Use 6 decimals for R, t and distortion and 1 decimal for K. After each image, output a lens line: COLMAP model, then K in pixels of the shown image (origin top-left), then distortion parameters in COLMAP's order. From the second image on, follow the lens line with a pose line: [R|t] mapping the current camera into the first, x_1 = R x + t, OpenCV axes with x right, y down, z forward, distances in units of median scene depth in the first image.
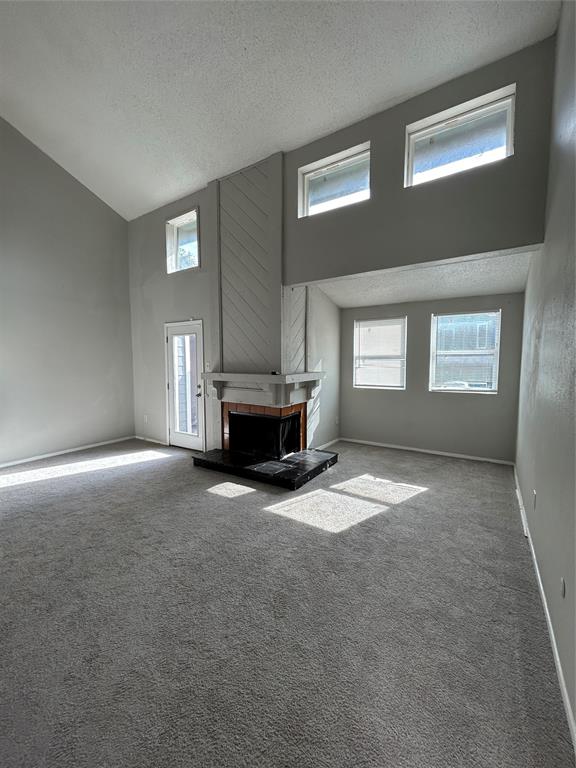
lens RADIAL K [[307.9, 0, 288.0], [0, 307.9, 384.0], [0, 0, 1]] dist [-0.006992, 0.000144]
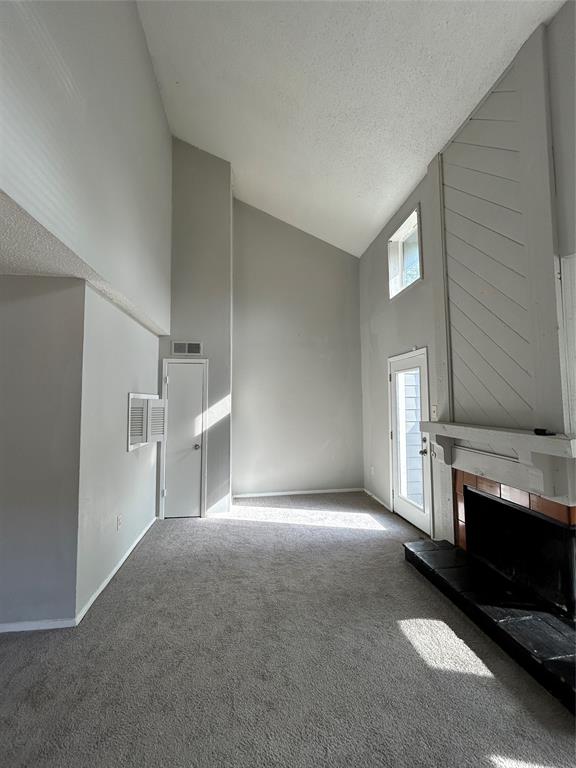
lens RADIAL K [[307.9, 0, 288.0], [0, 307.9, 384.0], [0, 0, 1]] dist [-0.006992, 0.000144]
pose [[0.651720, -0.046987, -0.757003, 0.055473], [-0.048602, 0.993441, -0.103506, -0.035141], [0.756901, 0.104249, 0.645162, 0.316648]]
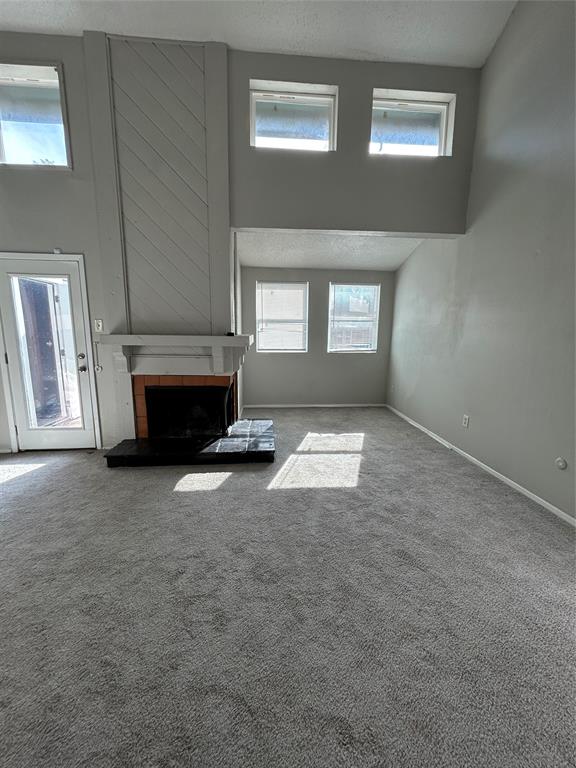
lens RADIAL K [[308.4, 0, 288.0], [0, 308.4, 384.0], [0, 0, 1]] dist [-0.002580, -0.000508]
pose [[0.796641, -0.091440, 0.597496, -0.371836], [0.032402, 0.993530, 0.108846, 0.010912], [-0.603583, -0.067351, 0.794450, 0.198548]]
